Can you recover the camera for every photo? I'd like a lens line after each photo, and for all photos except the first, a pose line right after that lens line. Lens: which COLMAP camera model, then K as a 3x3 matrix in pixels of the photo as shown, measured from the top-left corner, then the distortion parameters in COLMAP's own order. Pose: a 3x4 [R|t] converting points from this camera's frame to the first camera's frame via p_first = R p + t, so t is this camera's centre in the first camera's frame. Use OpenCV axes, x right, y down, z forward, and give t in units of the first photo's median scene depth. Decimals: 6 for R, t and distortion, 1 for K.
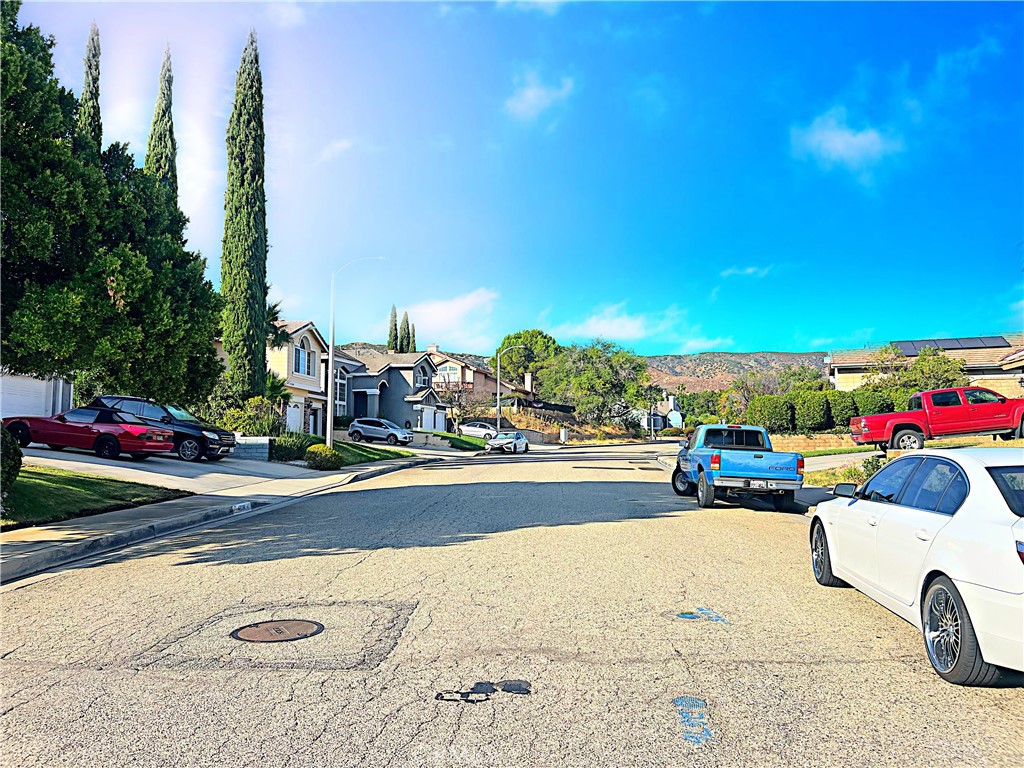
lens RADIAL K [[769.8, 0, 492.7], [0, 769.8, 383.6], [0, 0, 1]] dist [0.005993, -0.006863]
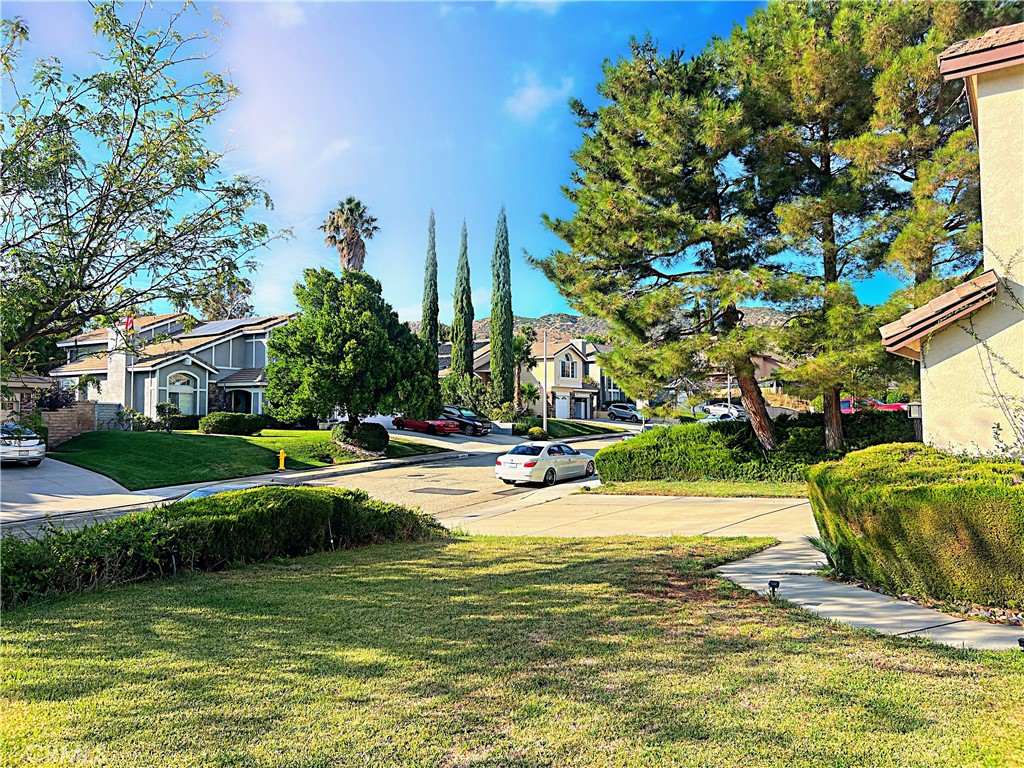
lens RADIAL K [[769.8, 0, 492.7], [0, 769.8, 383.6], [0, 0, 1]] dist [0.005993, -0.006863]
pose [[0.880941, -0.016791, -0.472929, 0.547885], [0.038943, 0.998553, 0.037087, -0.097553], [0.471622, -0.051089, 0.880320, -0.680903]]
